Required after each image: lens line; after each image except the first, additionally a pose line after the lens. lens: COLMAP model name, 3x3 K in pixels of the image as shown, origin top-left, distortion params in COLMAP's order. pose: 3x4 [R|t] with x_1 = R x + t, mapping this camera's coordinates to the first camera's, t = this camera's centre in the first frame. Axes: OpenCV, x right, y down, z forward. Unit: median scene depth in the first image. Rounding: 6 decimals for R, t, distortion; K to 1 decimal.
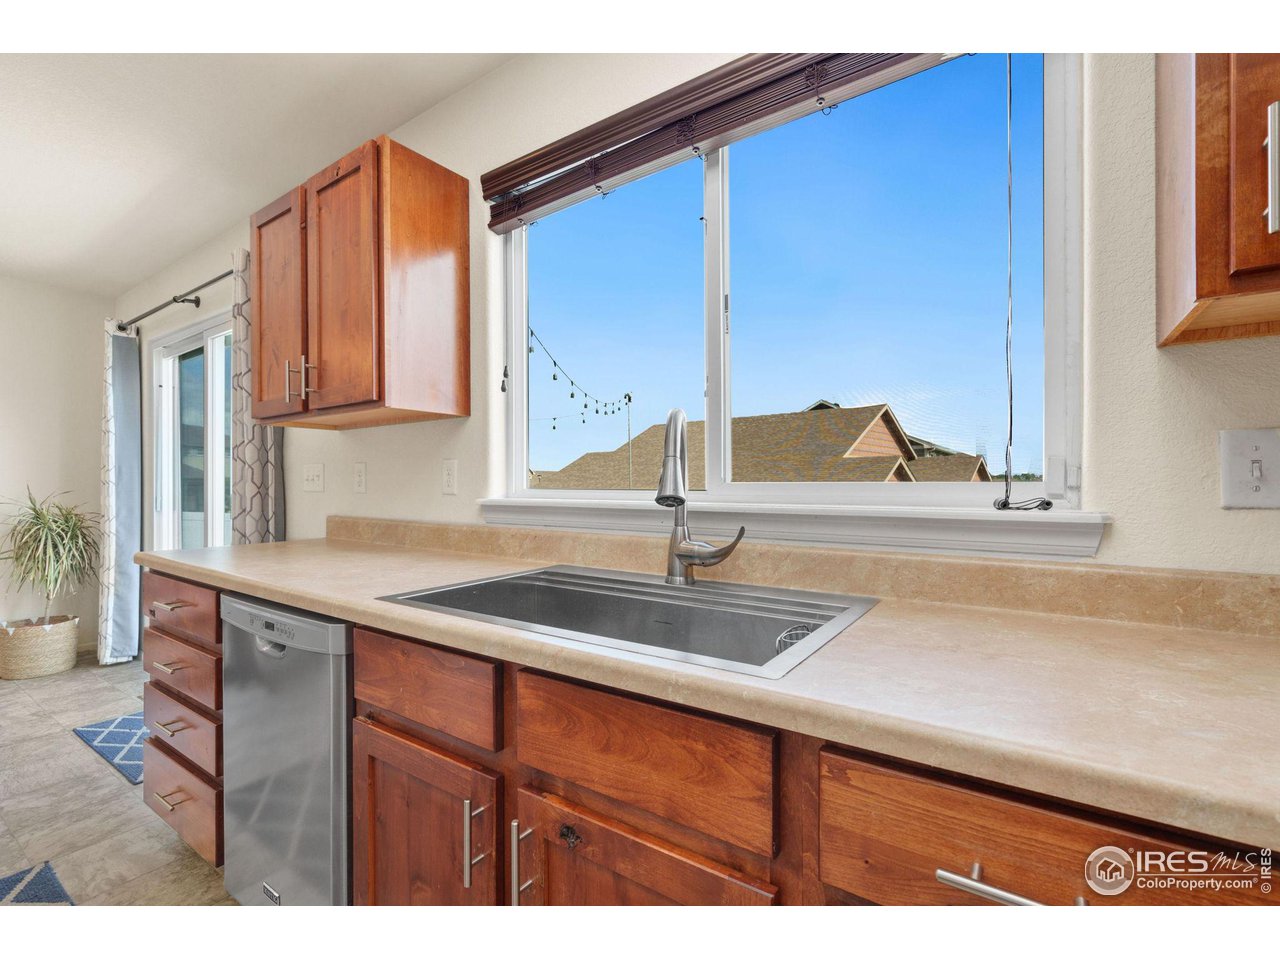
lens RADIAL K [[579.0, 0, 631.6], [0, 579.0, 481.3], [0, 0, 1]] dist [0.000187, 0.000802]
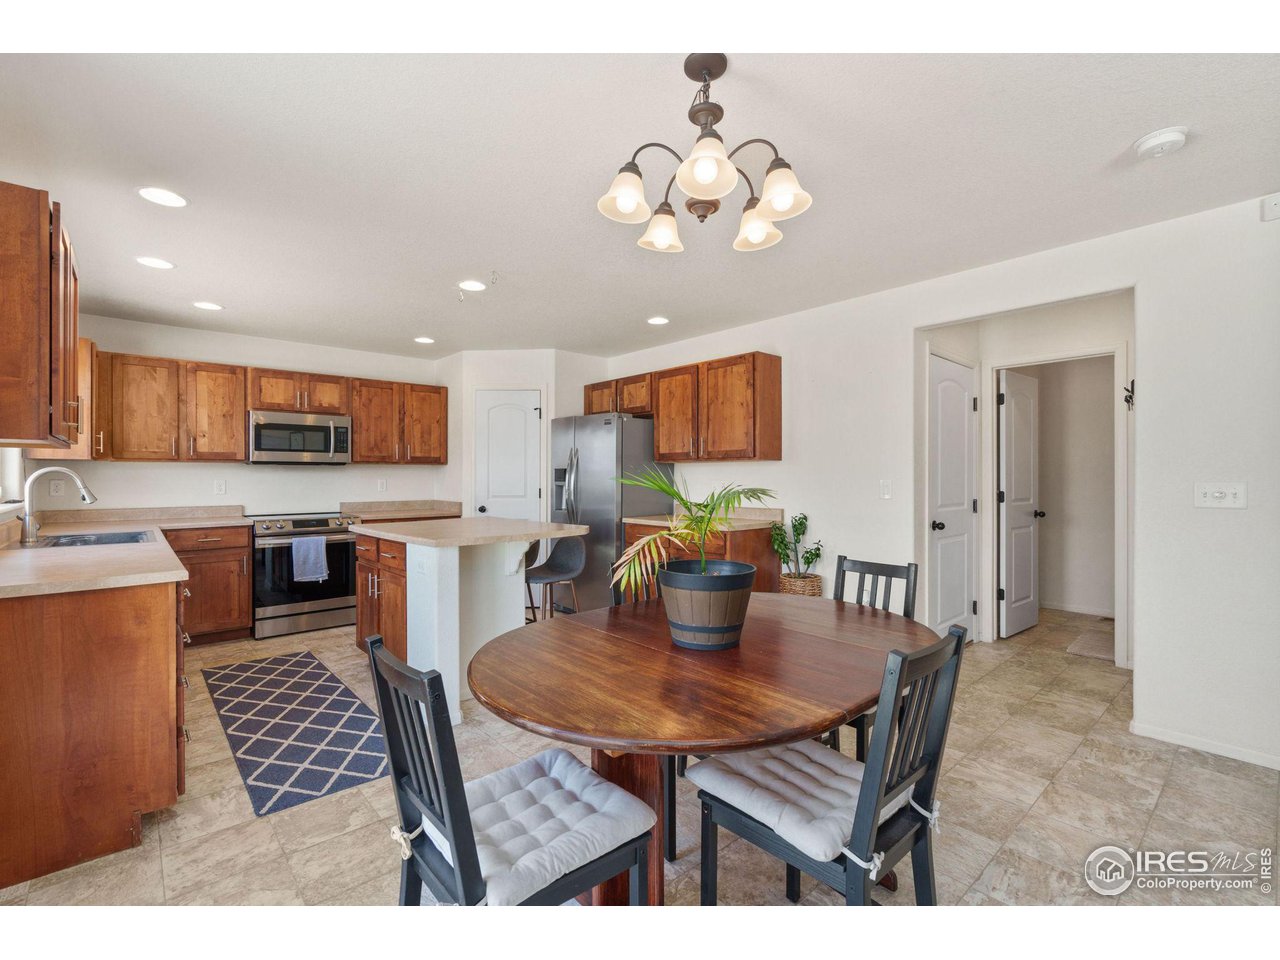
lens RADIAL K [[579.0, 0, 631.6], [0, 579.0, 481.3], [0, 0, 1]] dist [0.000187, 0.000802]
pose [[-0.970429, 0.003051, 0.241367, -1.998231], [0.004700, 0.999969, 0.006258, -0.044318], [-0.241341, 0.007208, -0.970414, 1.921930]]
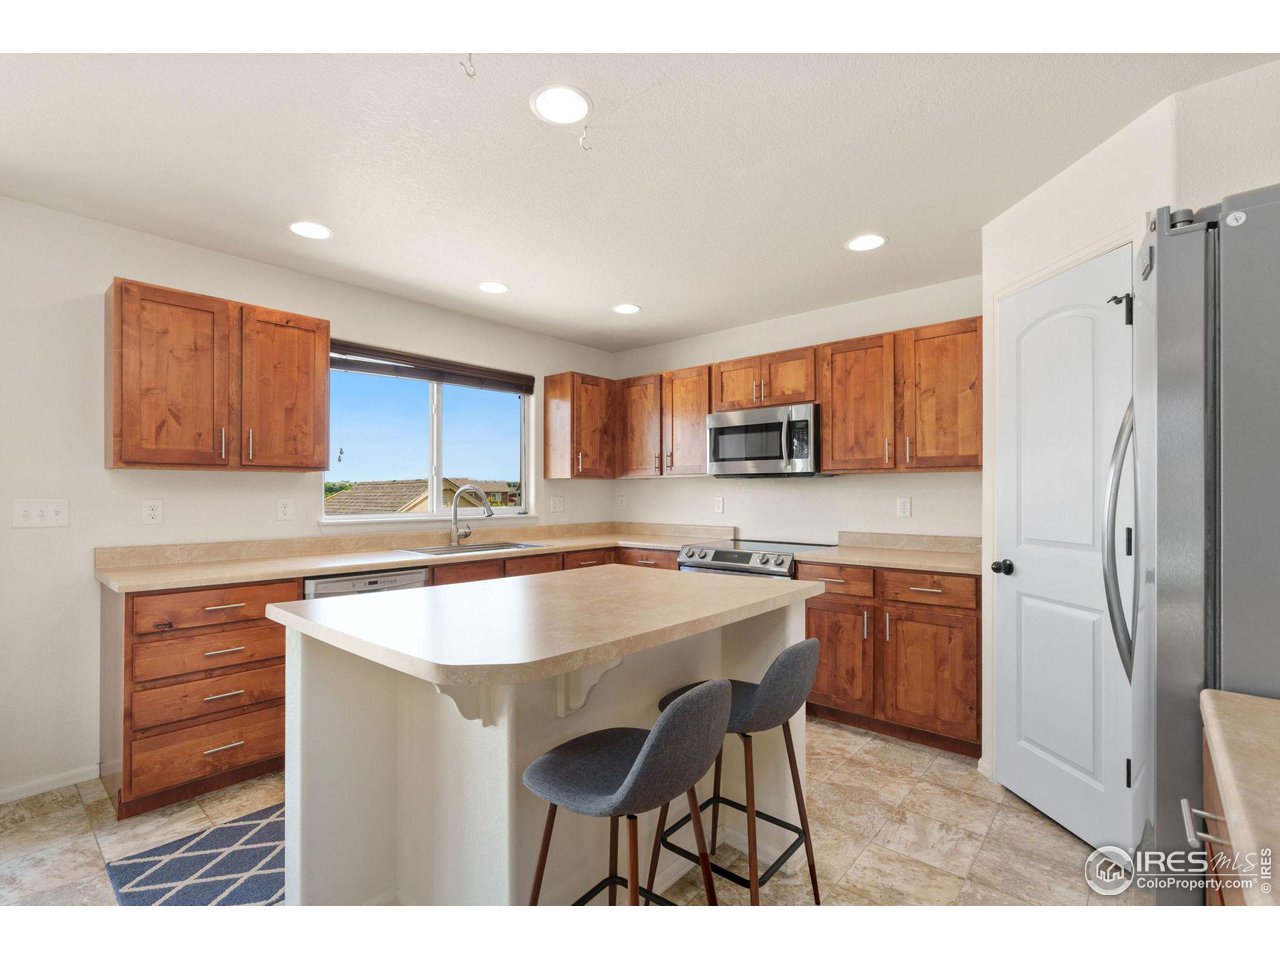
lens RADIAL K [[592.8, 0, 632.7], [0, 592.8, 493.0], [0, 0, 1]] dist [-0.002051, 0.000113]
pose [[0.111288, 0.004244, 0.993779, -1.965461], [-0.000323, 0.999991, -0.004234, -0.048714], [-0.993788, 0.000150, 0.111289, -0.121952]]
